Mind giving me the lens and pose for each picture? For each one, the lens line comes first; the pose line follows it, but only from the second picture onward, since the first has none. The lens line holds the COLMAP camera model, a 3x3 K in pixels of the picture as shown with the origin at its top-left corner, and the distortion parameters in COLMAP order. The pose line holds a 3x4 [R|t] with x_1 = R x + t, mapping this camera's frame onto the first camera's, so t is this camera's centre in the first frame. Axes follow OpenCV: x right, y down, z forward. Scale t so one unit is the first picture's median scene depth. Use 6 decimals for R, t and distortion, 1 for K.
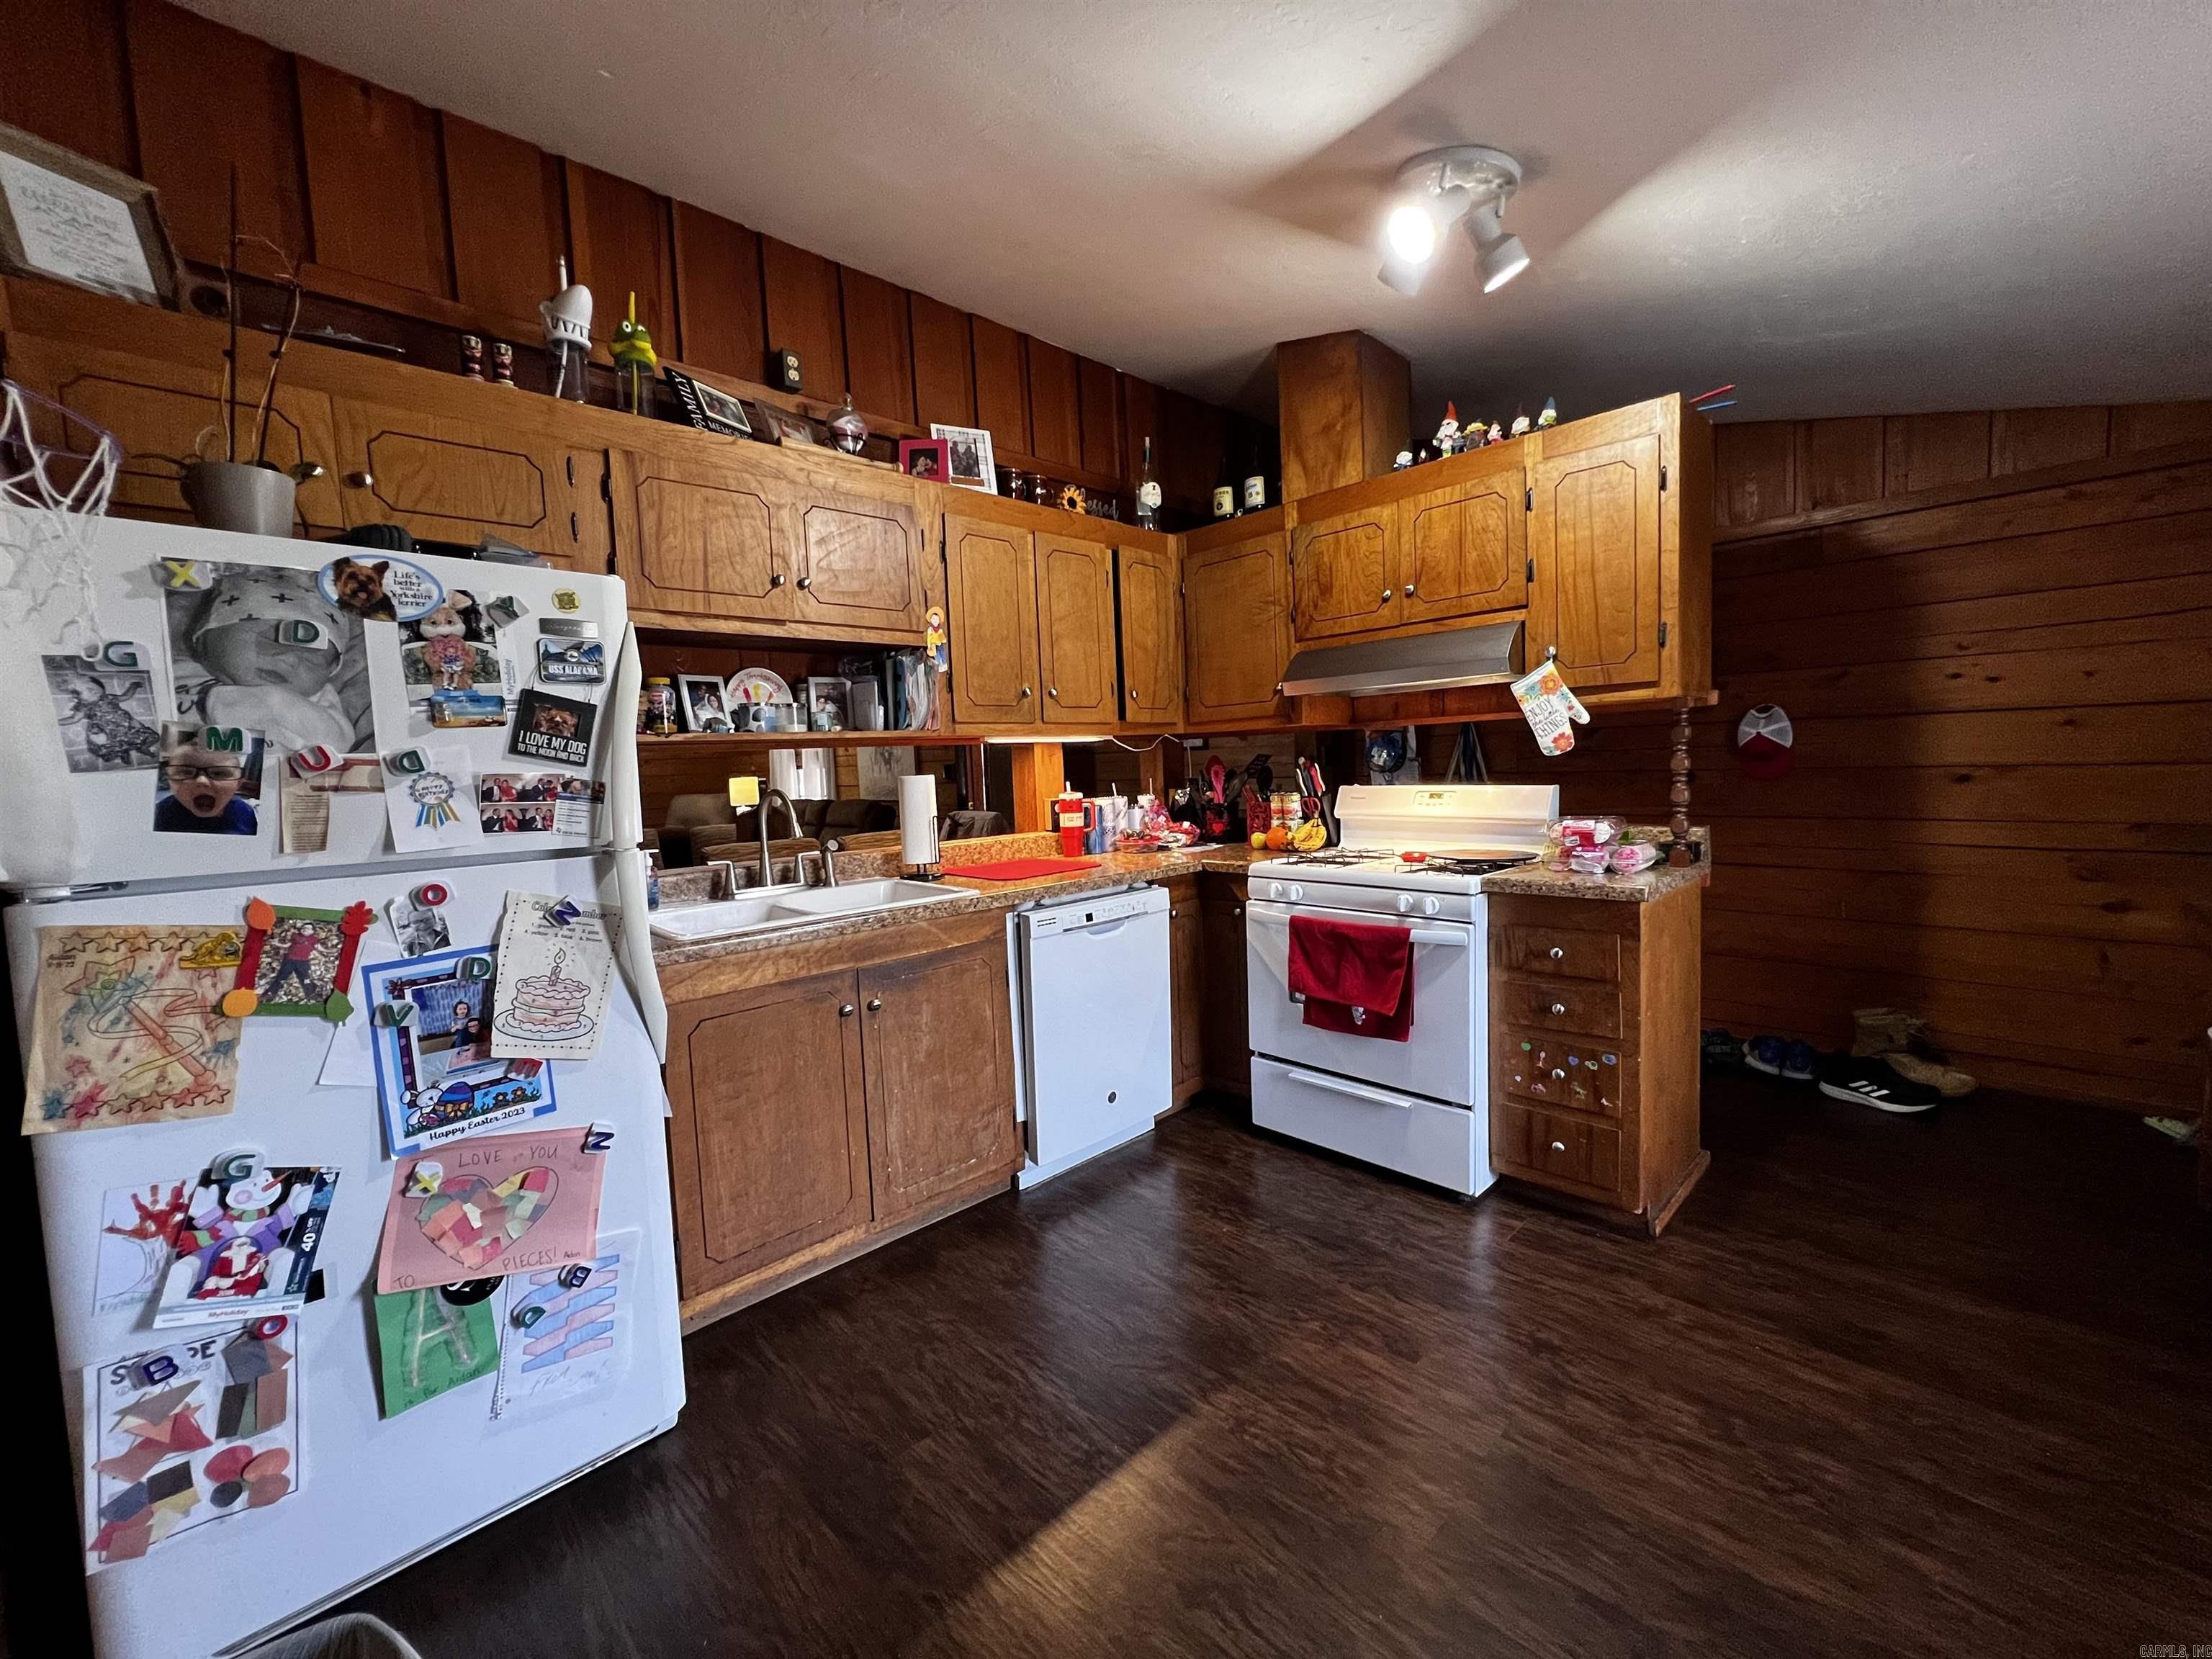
lens RADIAL K [[884.7, 0, 1106.0], [0, 884.7, 829.5], [0, 0, 1]] dist [-0.001177, -0.000192]
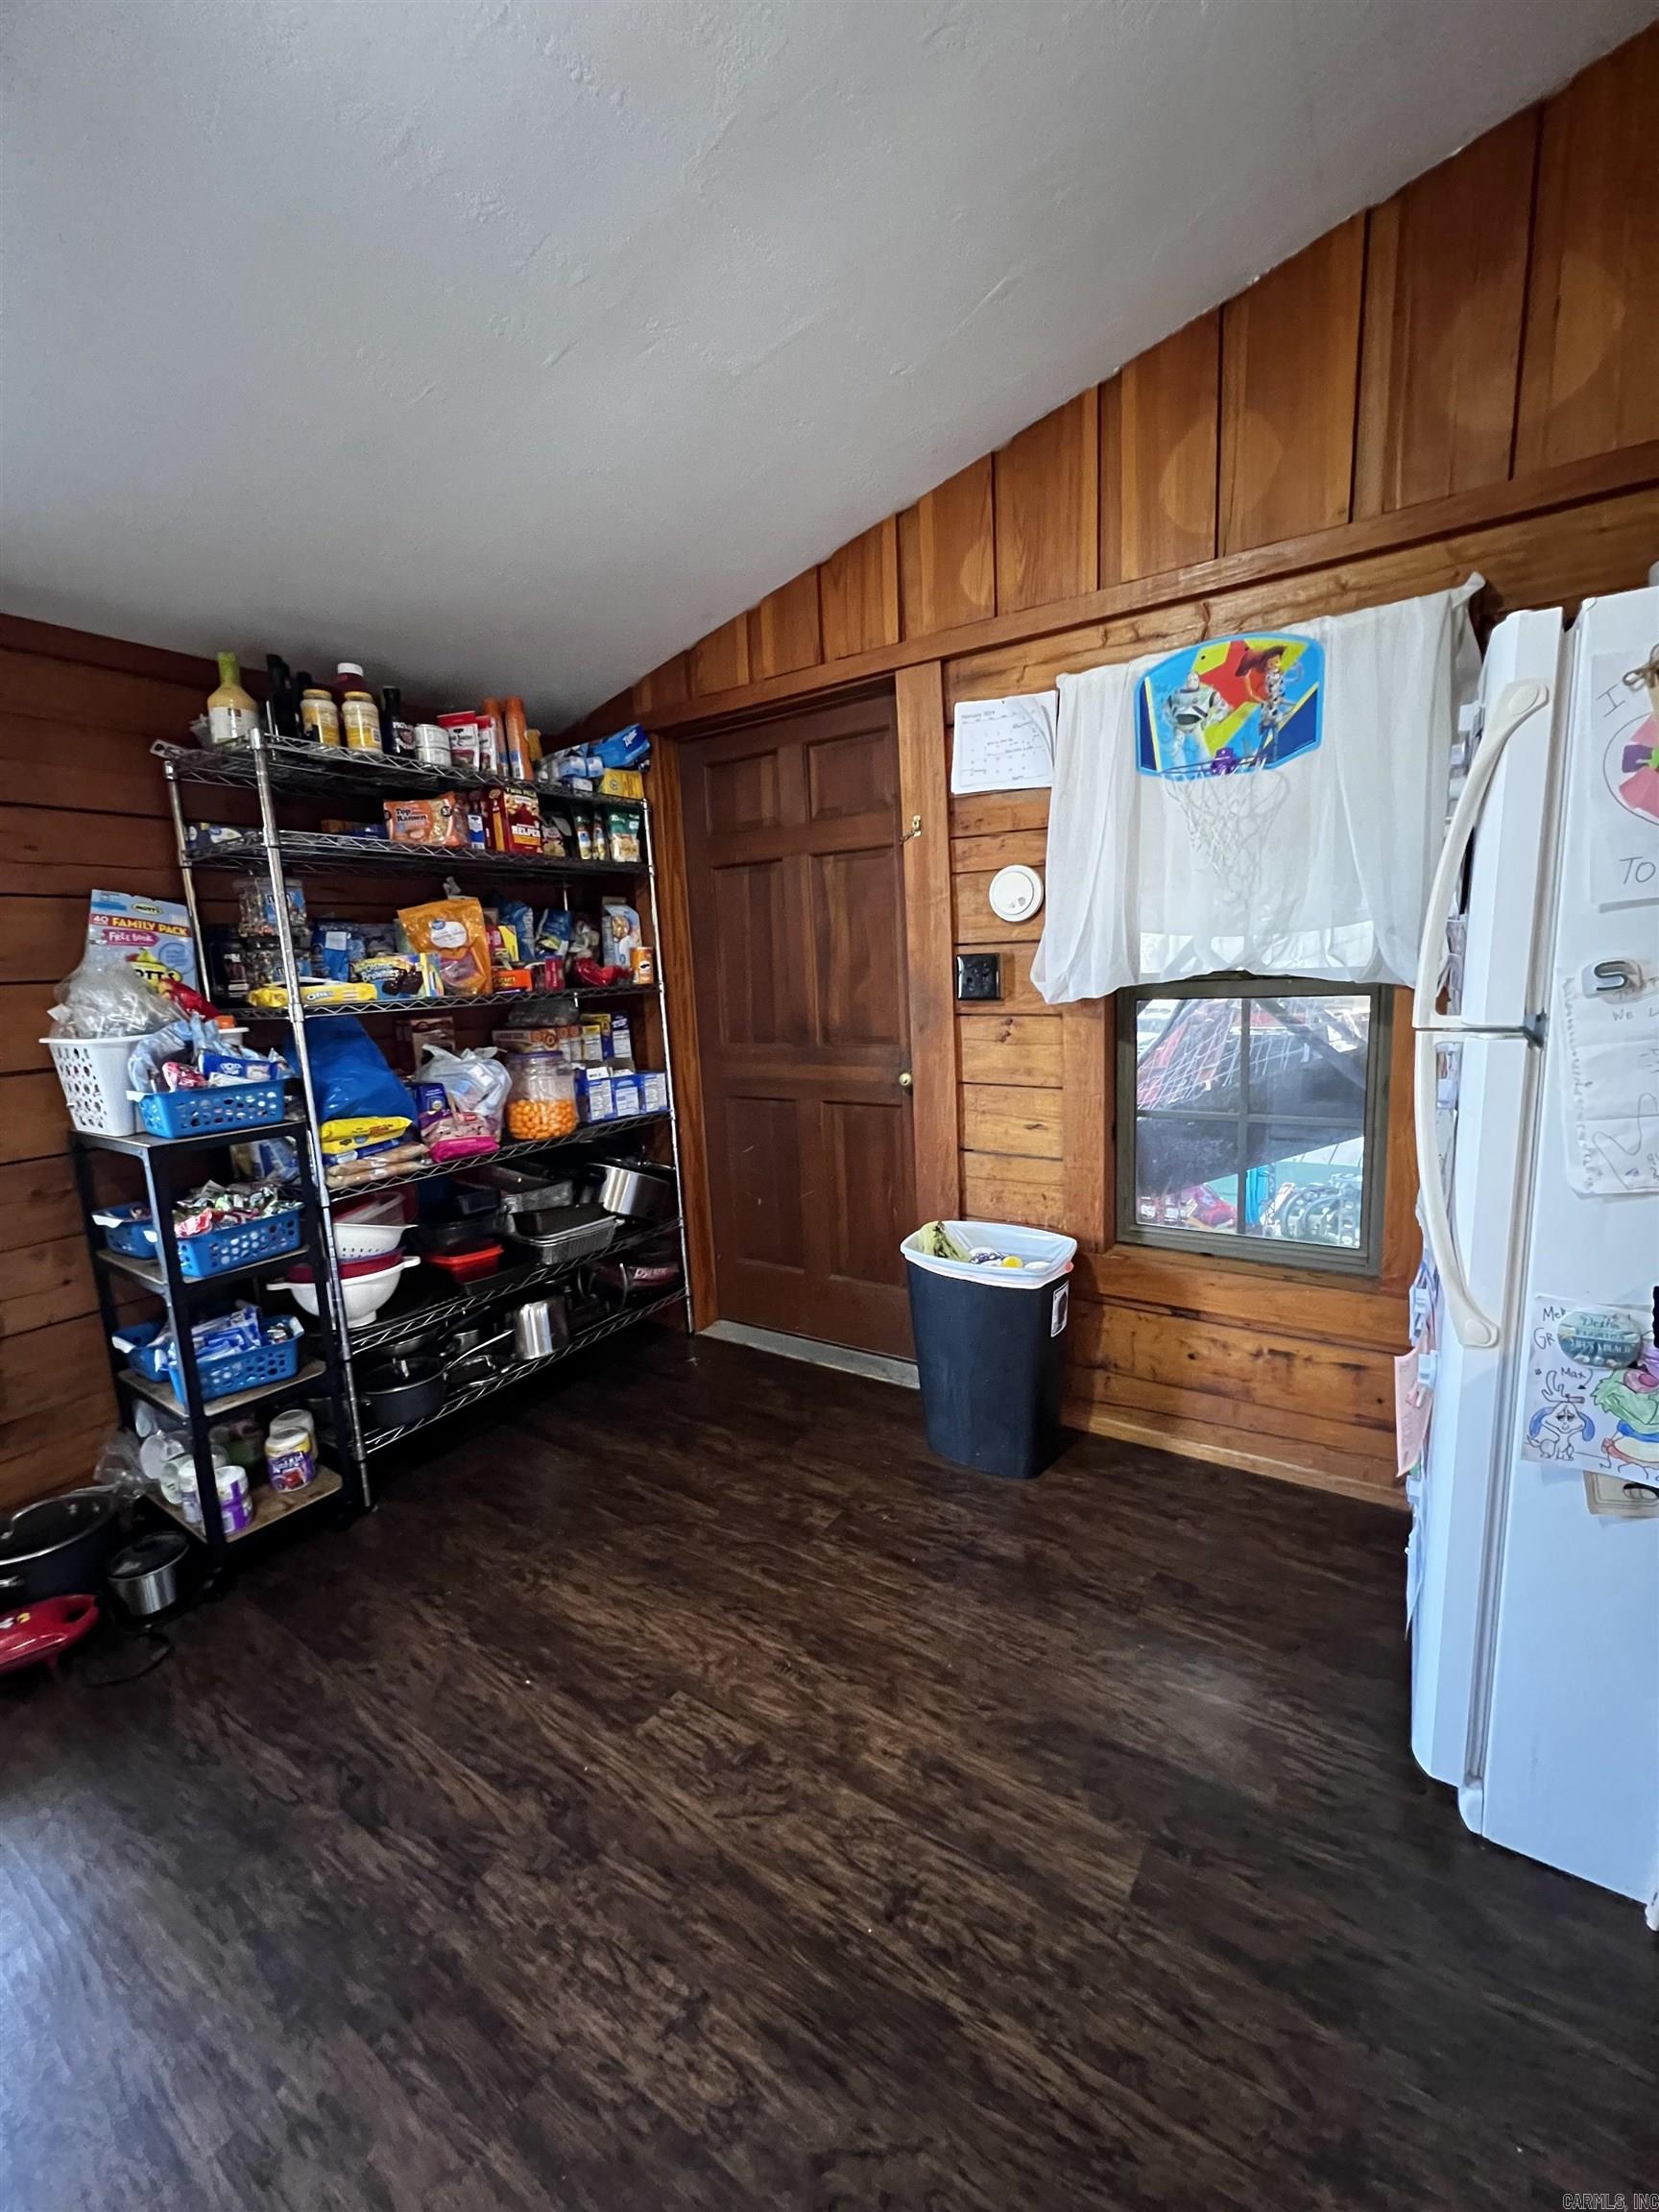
lens RADIAL K [[884.7, 0, 829.5], [0, 884.7, 1106.0], [0, 0, 1]] dist [-0.001177, -0.000192]
pose [[-0.971473, 0.120739, -0.204114, 0.126033], [0.069963, 0.968300, 0.239791, -0.142562], [0.226596, 0.218670, -0.949125, 1.770545]]
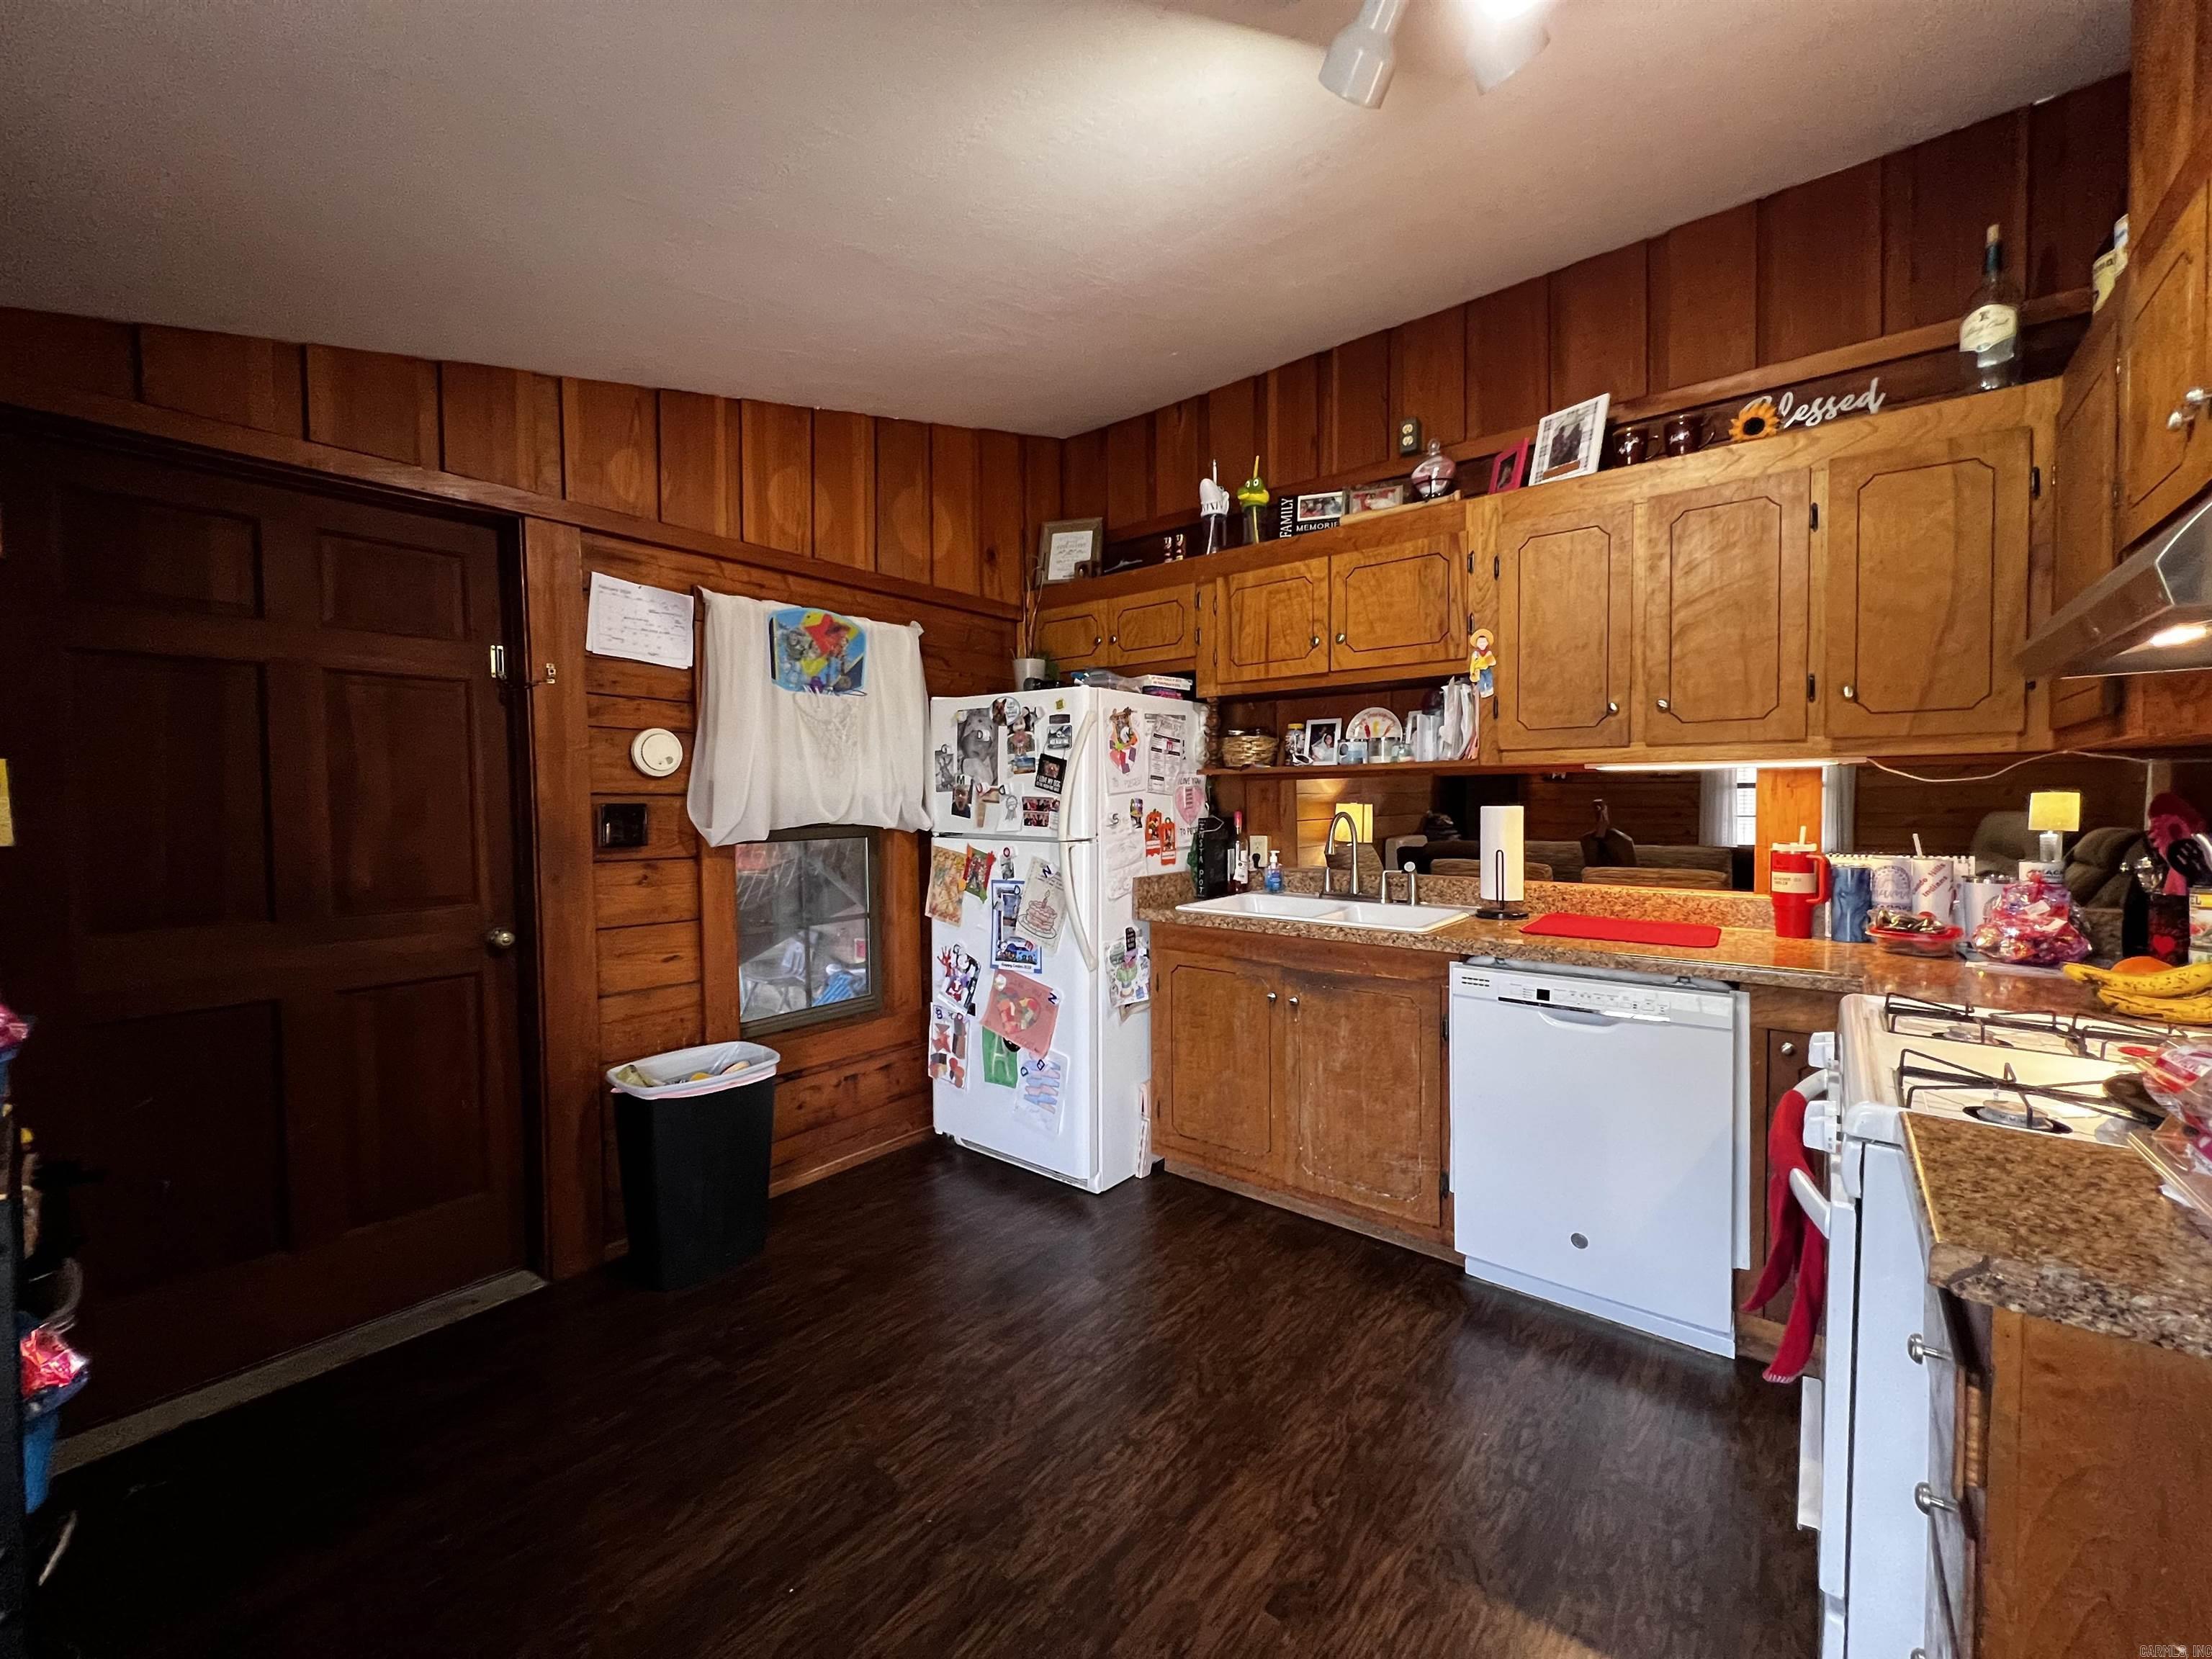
lens RADIAL K [[884.7, 0, 1106.0], [0, 884.7, 829.5], [0, 0, 1]] dist [-0.001177, -0.000192]
pose [[0.121181, 0.078698, -0.989506, 1.340665], [-0.072267, 0.994906, 0.070278, -0.144279], [0.989996, 0.062993, 0.126251, 0.937871]]
